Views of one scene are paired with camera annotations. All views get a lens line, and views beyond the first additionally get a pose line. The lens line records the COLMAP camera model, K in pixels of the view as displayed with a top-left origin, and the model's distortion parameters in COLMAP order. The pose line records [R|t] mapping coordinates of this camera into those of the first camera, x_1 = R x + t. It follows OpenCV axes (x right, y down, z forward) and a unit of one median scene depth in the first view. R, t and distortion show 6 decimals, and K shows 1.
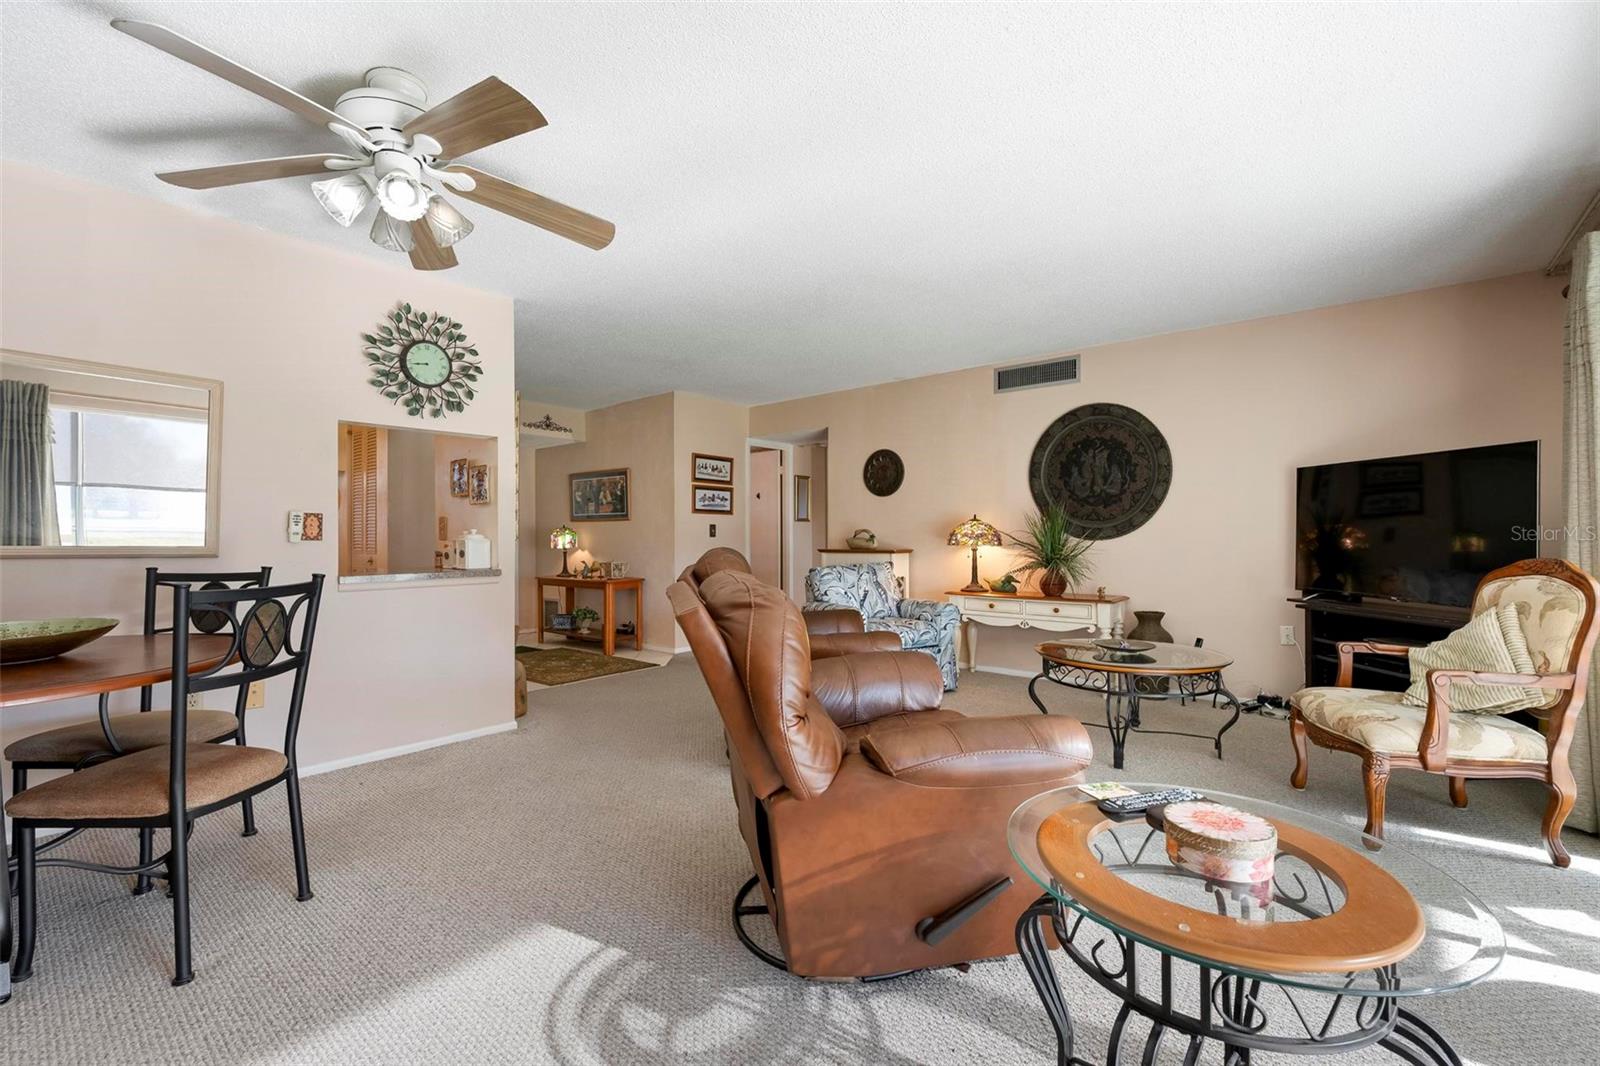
lens RADIAL K [[672.2, 0, 787.5], [0, 672.2, 534.6], [0, 0, 1]] dist [0.004989, -0.000827]
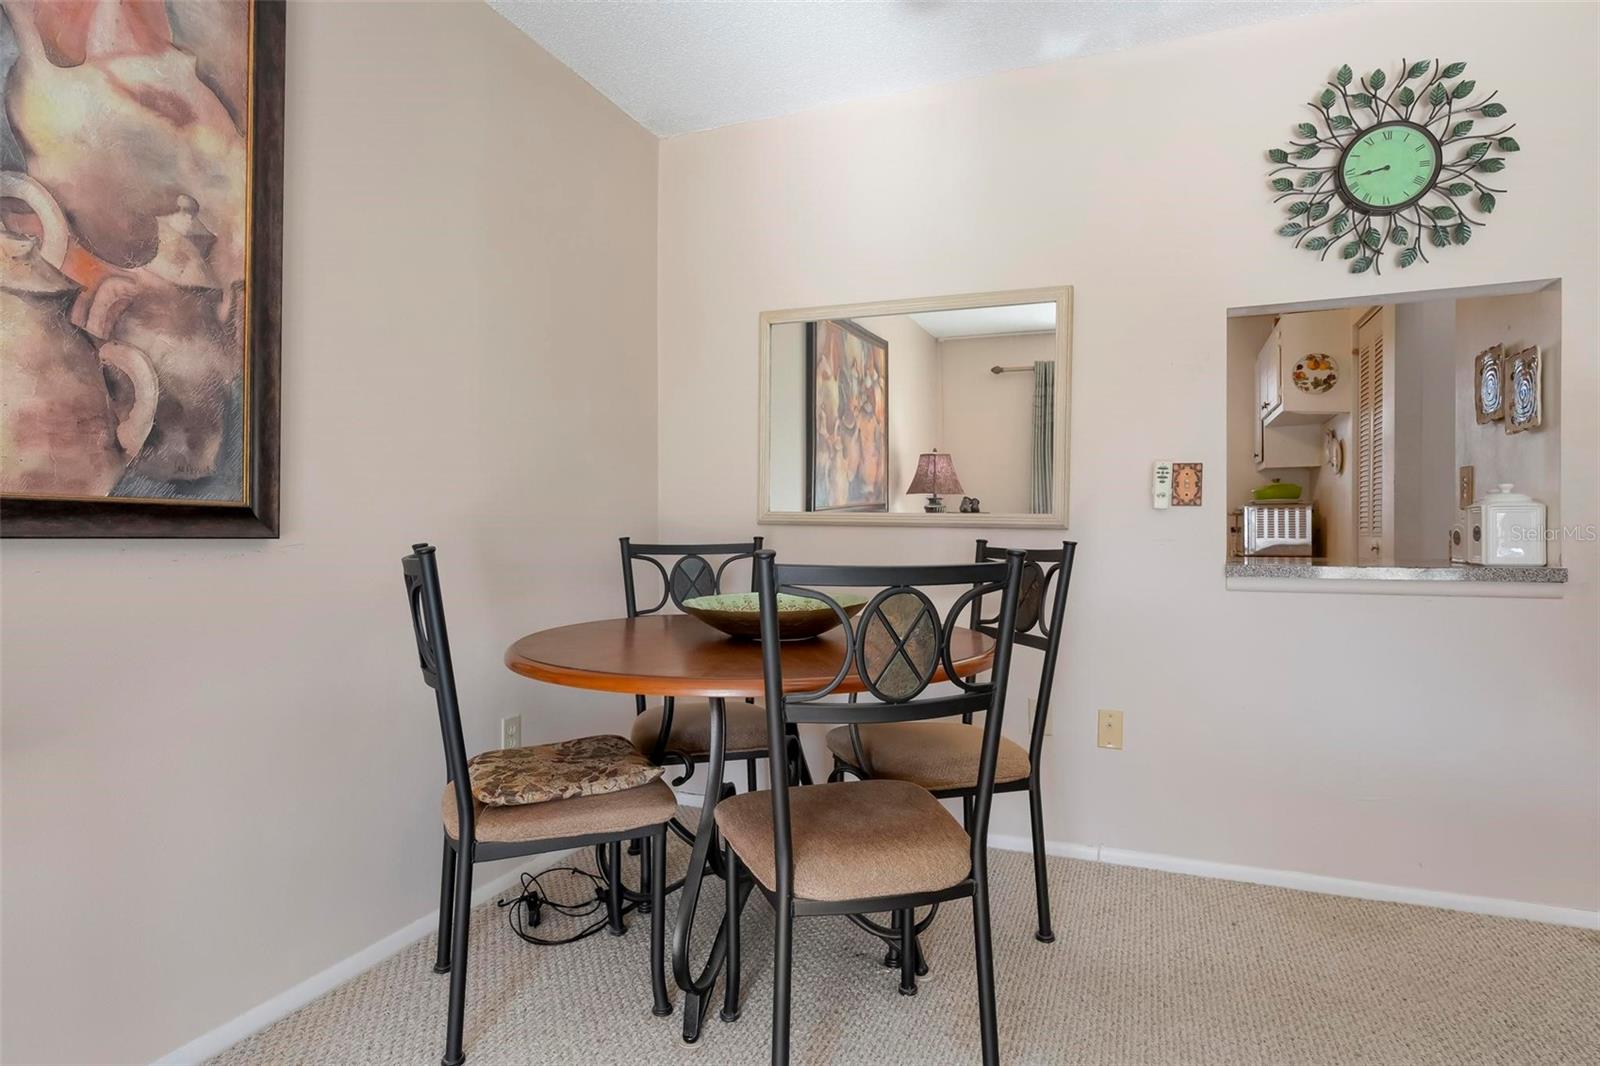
lens RADIAL K [[855.7, 0, 813.0], [0, 855.7, 532.7], [0, 0, 1]] dist [-0.000997, -0.003056]
pose [[0.321963, 0.010061, -0.946699, -0.048544], [0.002098, 0.999934, 0.011340, 0.021225], [0.946750, -0.005637, 0.321920, 0.361550]]
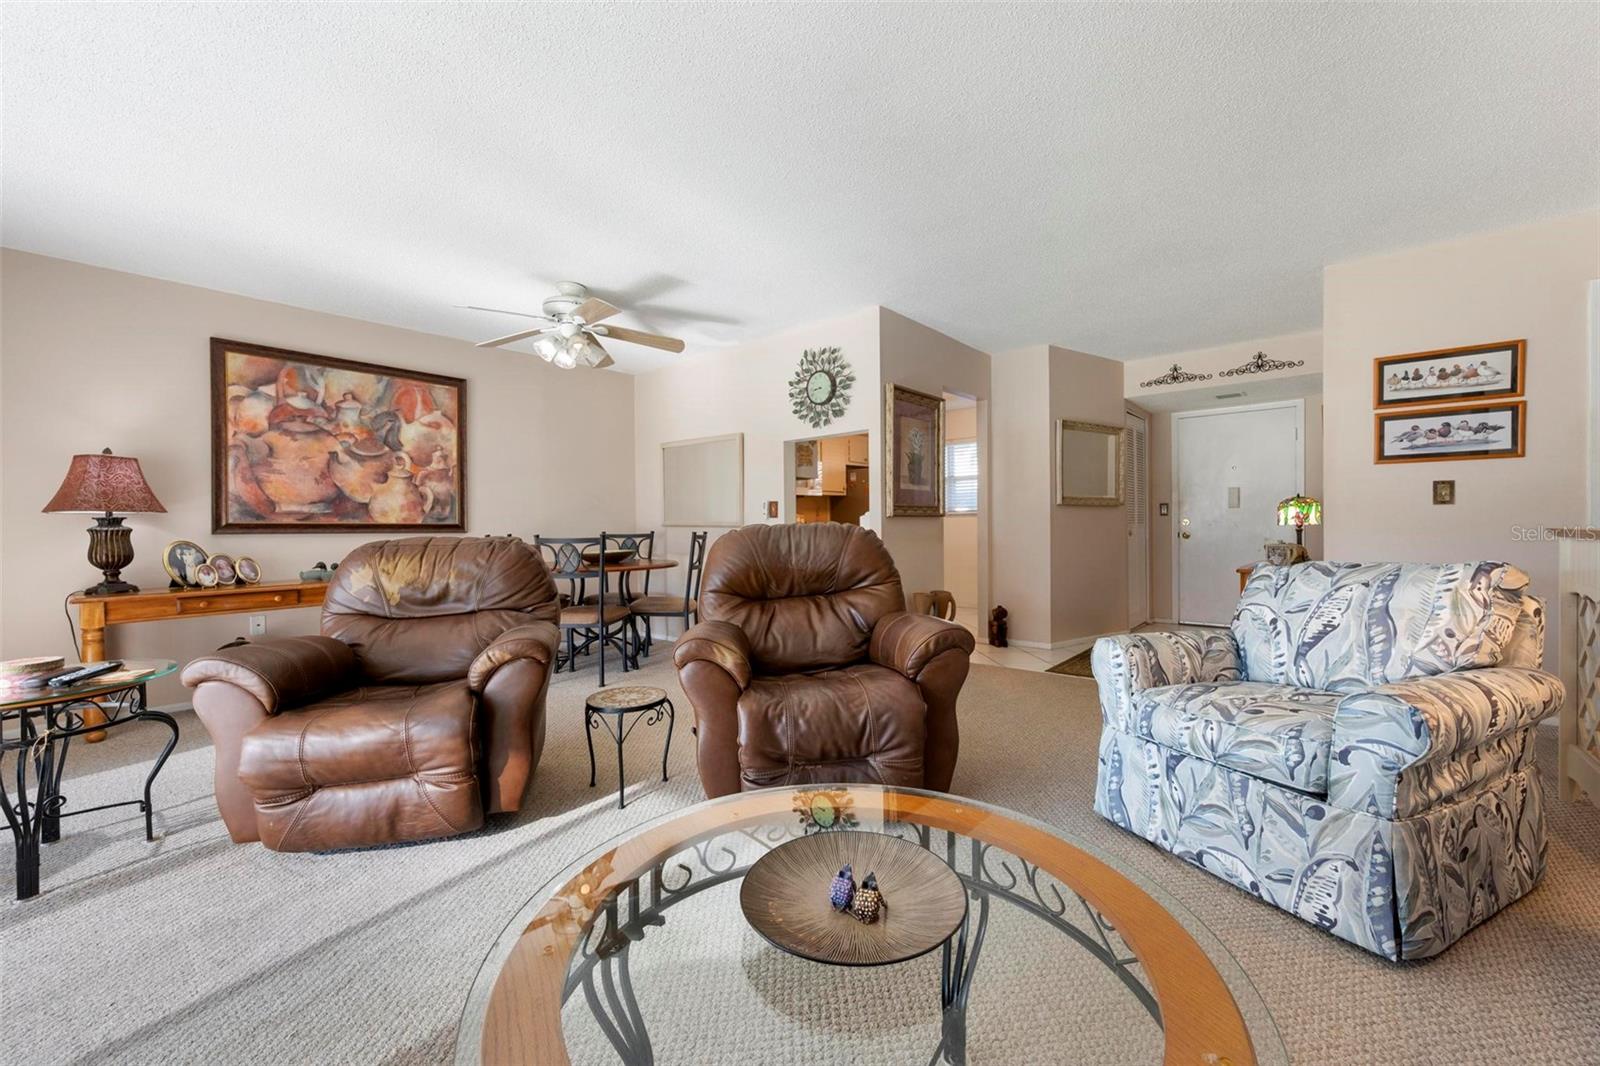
lens RADIAL K [[629.4, 0, 806.0], [0, 629.4, 532.8], [0, 0, 1]] dist [-0.001044, 0.000275]
pose [[-0.000011, 0.015864, -0.999874, 0.738305], [0.015629, 0.999752, 0.015862, 0.019486], [0.999878, -0.015627, -0.000259, 0.961319]]
